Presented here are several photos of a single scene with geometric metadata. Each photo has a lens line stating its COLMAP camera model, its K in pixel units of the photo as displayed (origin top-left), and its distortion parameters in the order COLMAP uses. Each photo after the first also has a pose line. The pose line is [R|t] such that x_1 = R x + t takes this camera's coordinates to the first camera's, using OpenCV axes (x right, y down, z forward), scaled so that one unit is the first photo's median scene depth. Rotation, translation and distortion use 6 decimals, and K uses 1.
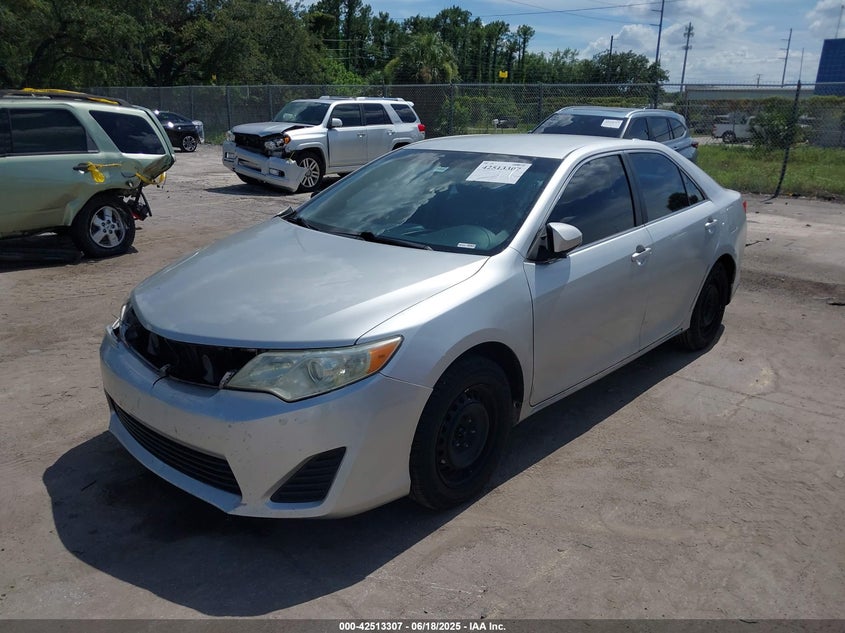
lens RADIAL K [[712.4, 0, 422.5], [0, 712.4, 316.5], [0, 0, 1]] dist [-0.008430, 0.005514]
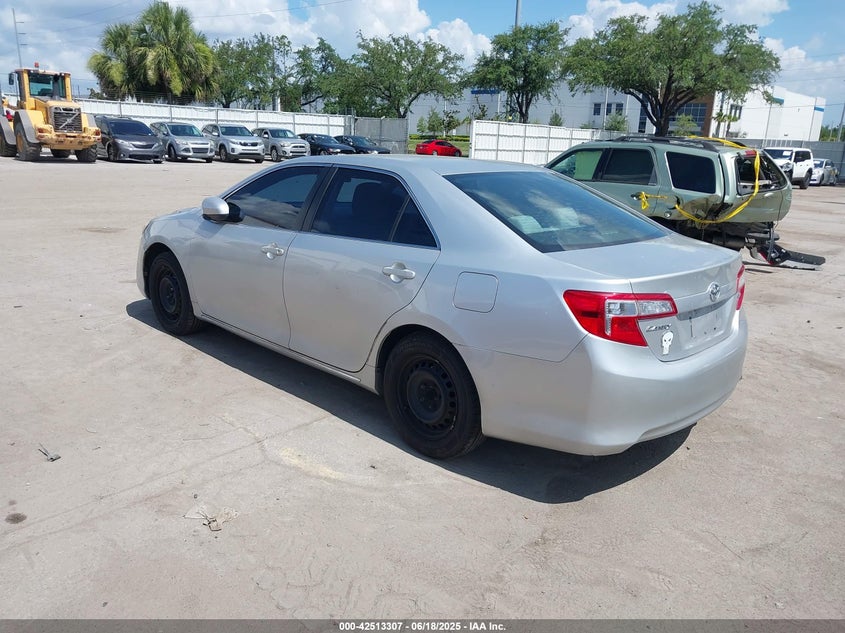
lens RADIAL K [[712.4, 0, 422.5], [0, 712.4, 316.5], [0, 0, 1]] dist [-0.008430, 0.005514]
pose [[-0.092569, 0.218301, -0.971481, 1.217852], [-0.318249, 0.918005, 0.236610, -0.288078], [0.943477, 0.331076, -0.015505, 1.112854]]
